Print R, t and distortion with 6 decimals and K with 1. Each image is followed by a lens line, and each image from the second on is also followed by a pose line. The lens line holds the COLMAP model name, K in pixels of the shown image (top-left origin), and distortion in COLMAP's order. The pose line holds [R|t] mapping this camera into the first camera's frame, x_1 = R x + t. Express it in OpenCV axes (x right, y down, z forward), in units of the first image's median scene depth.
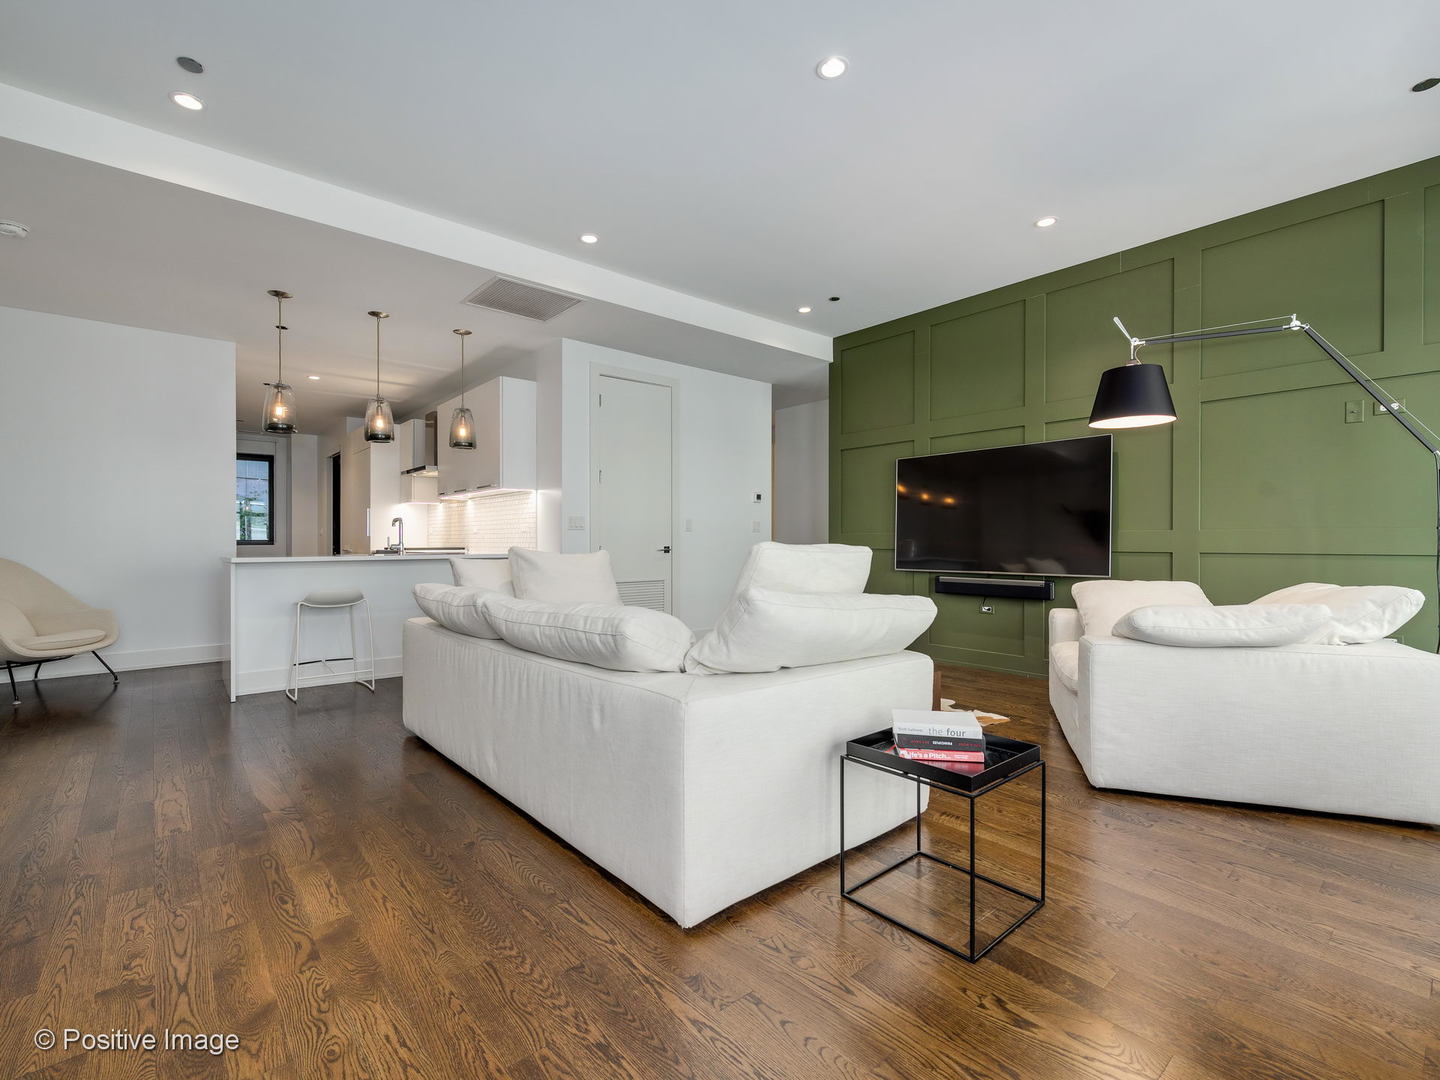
lens RADIAL K [[661.6, 0, 713.1], [0, 661.6, 541.4], [0, 0, 1]] dist [0.005094, -0.000018]
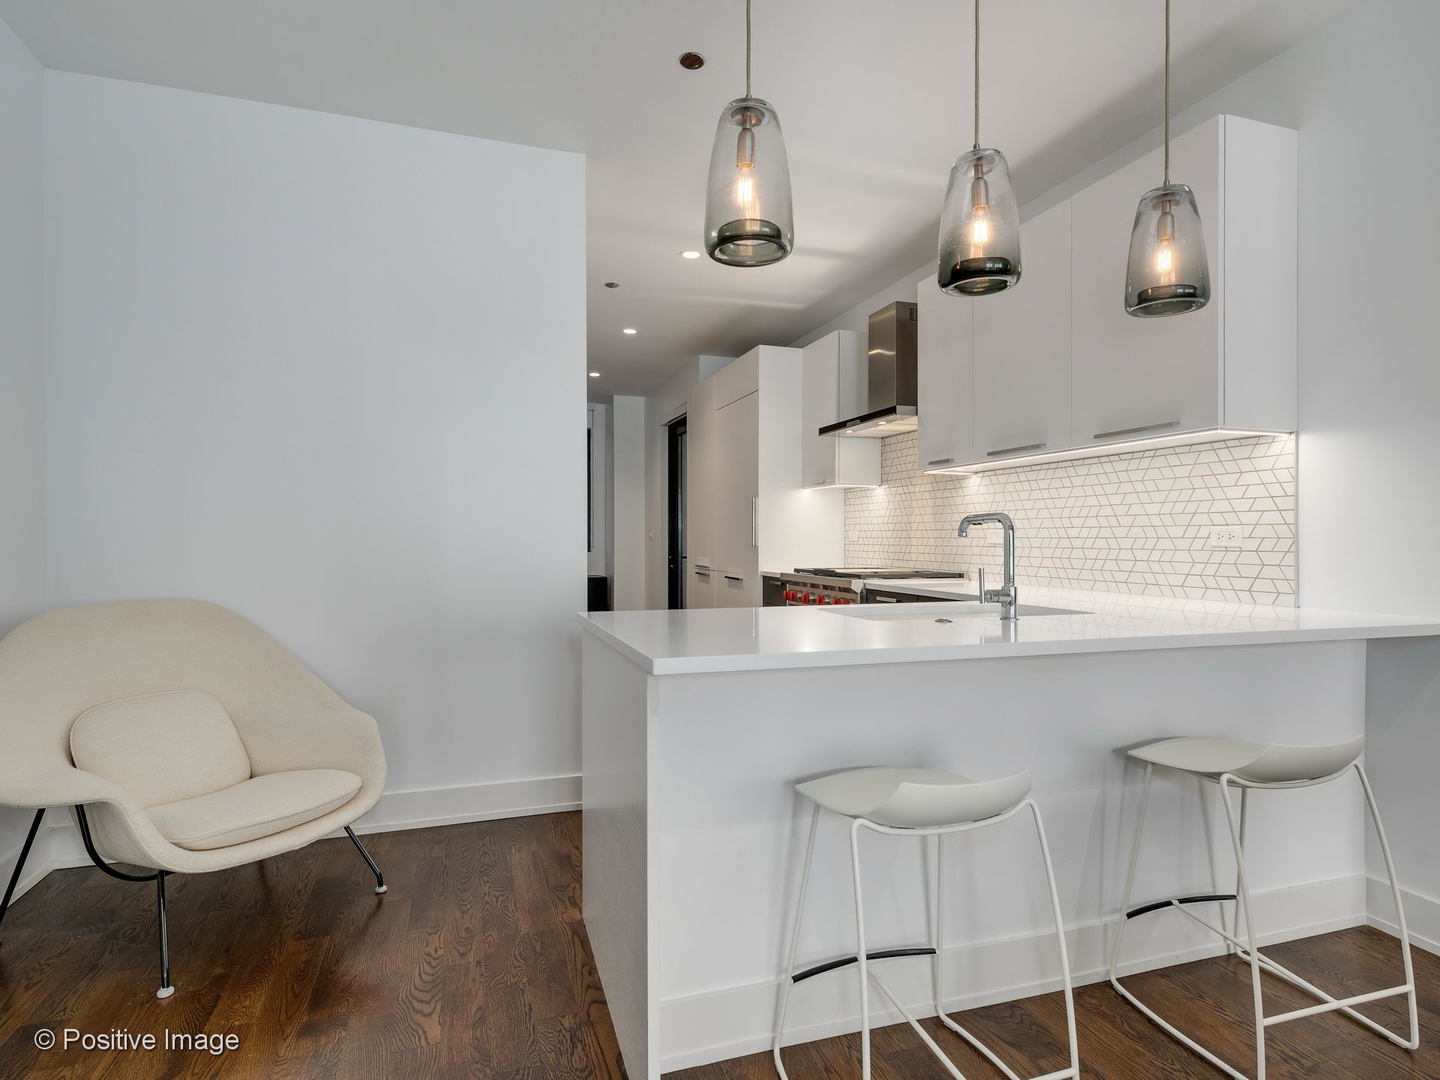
lens RADIAL K [[797.0, 0, 719.6], [0, 797.0, 573.2], [0, 0, 1]] dist [-0.000900, -0.000229]
pose [[0.926149, 0.015116, -0.376855, -0.461639], [0.001459, 0.999045, 0.043660, -0.023821], [0.377155, -0.040985, 0.925243, 0.559640]]
